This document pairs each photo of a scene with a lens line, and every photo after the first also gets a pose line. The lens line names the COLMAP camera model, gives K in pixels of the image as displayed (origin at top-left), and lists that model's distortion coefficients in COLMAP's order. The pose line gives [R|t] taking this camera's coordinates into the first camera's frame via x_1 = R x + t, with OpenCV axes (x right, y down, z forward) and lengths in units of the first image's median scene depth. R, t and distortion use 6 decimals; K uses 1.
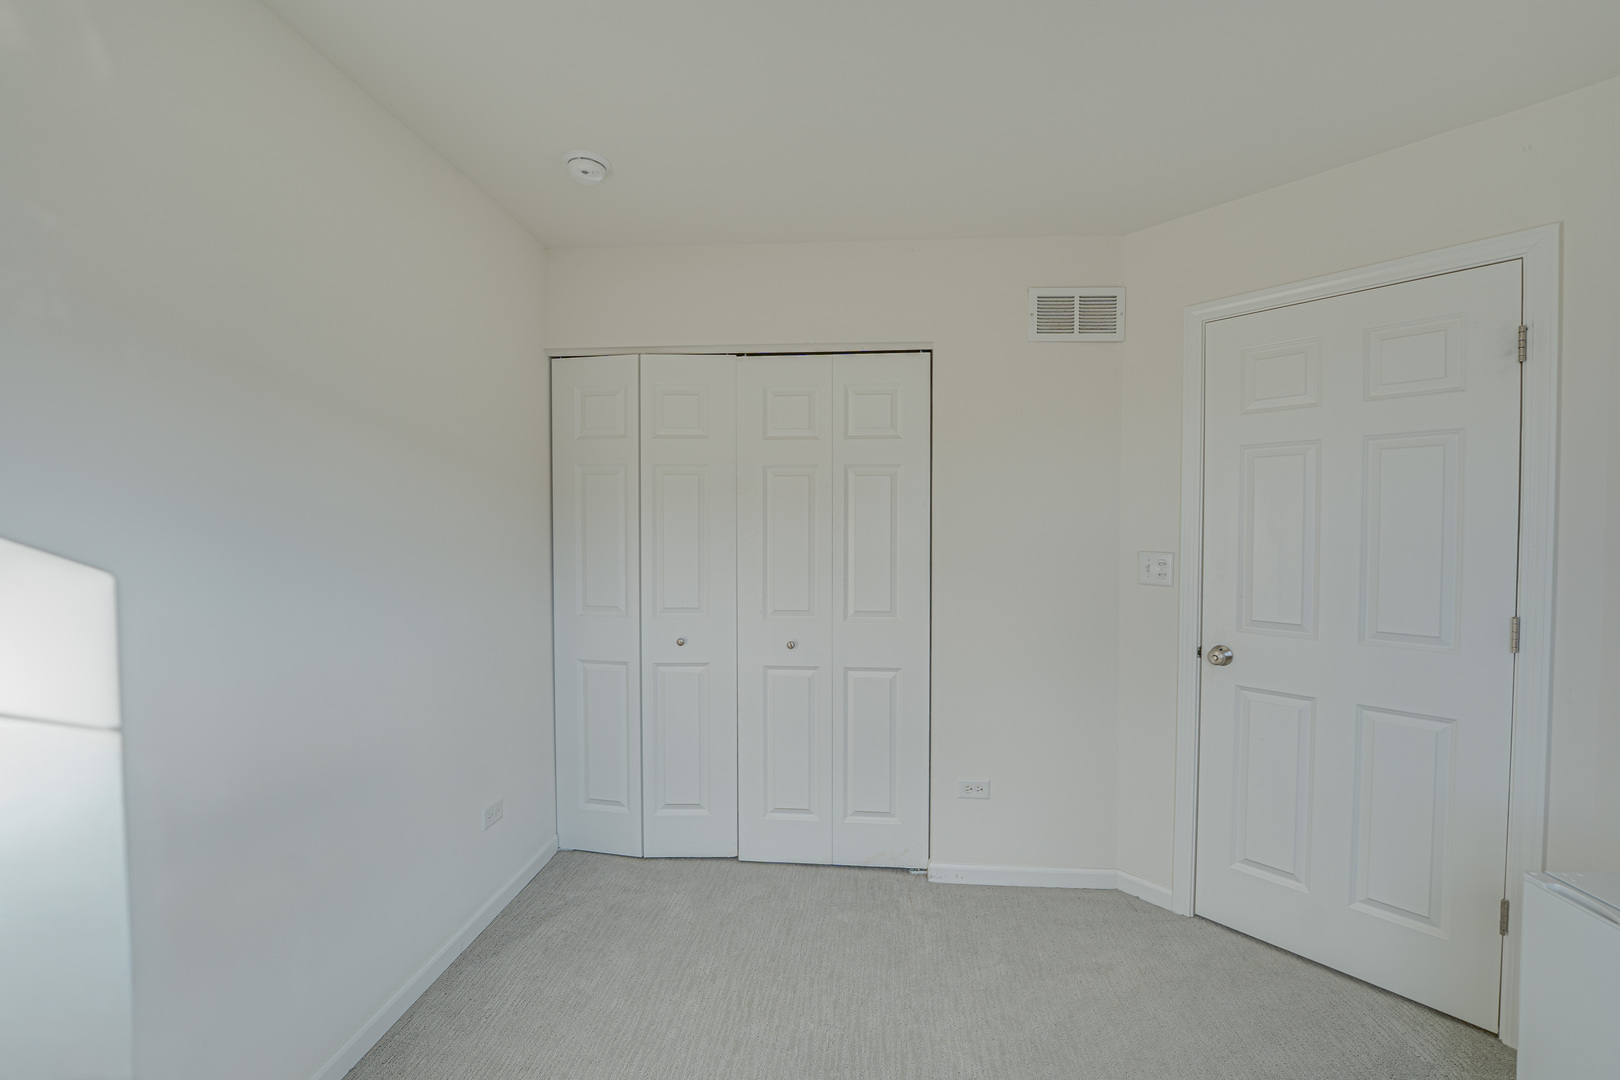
lens RADIAL K [[650.7, 0, 837.8], [0, 650.7, 554.5], [0, 0, 1]] dist [-0.000003, 0.000005]
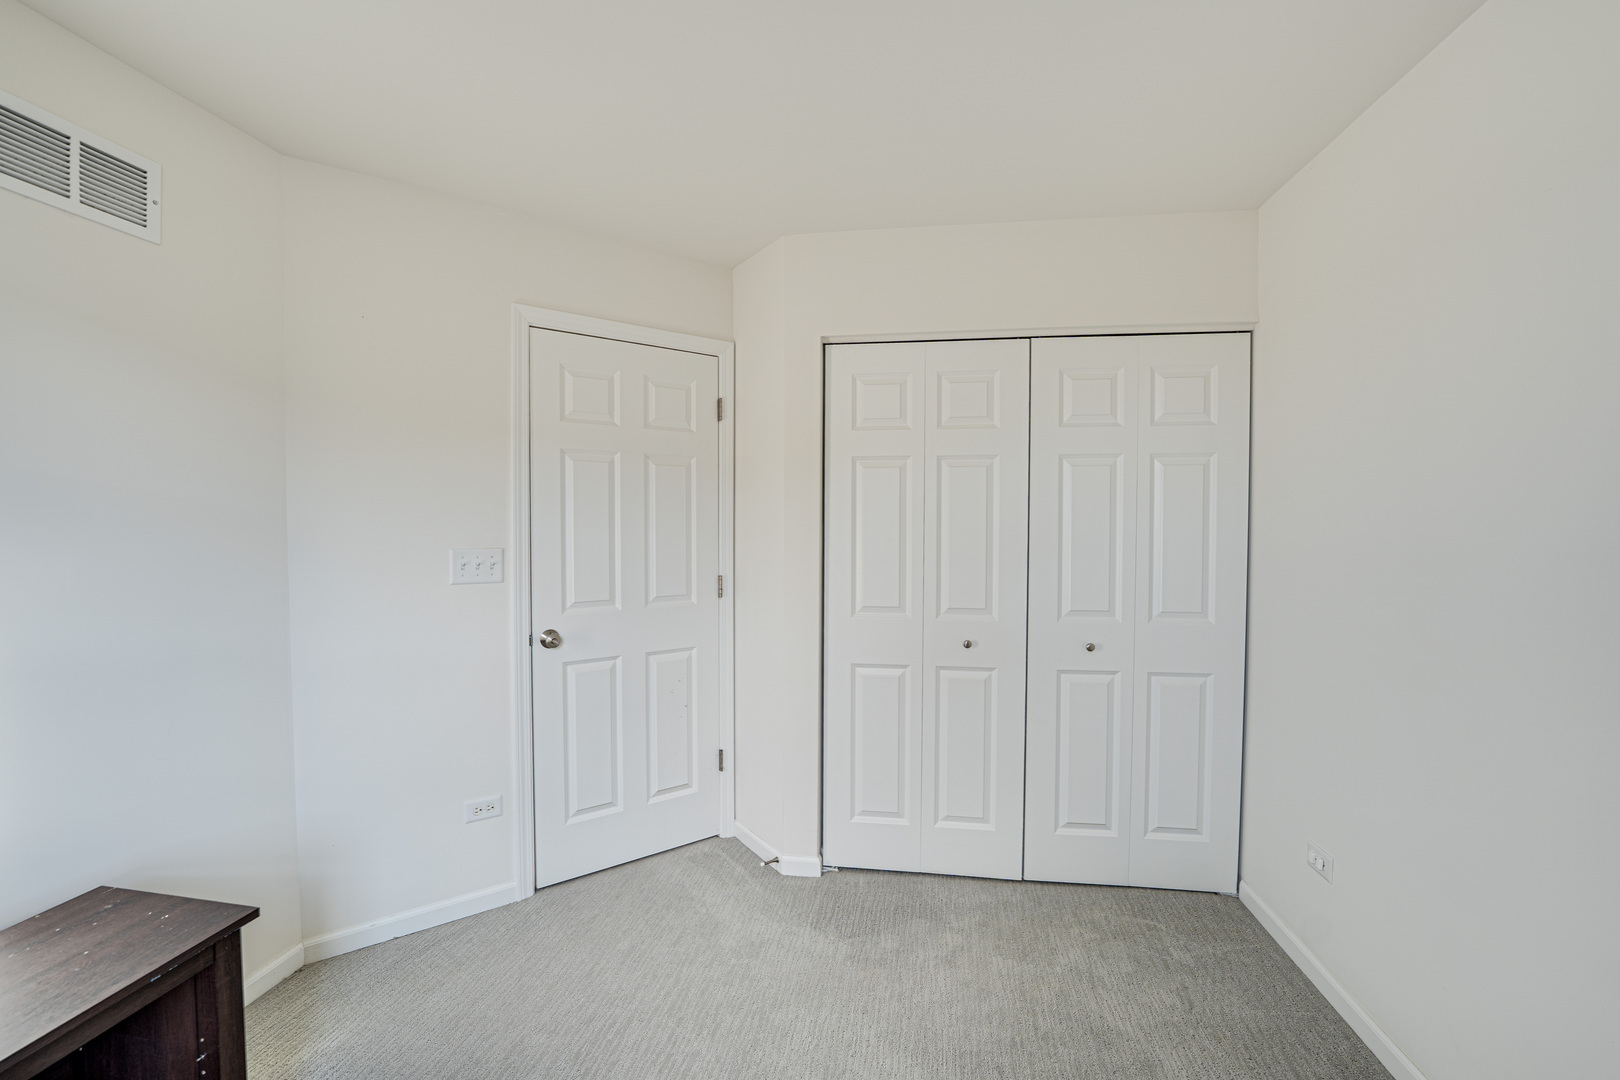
lens RADIAL K [[665.4, 0, 807.7], [0, 665.4, 543.3], [0, 0, 1]] dist [-0.022637, 0.000035]
pose [[0.998400, 0.000907, -0.056532, -0.125647], [-0.001307, 0.999974, -0.007032, -0.001048], [0.056524, 0.007095, 0.998376, 0.009109]]
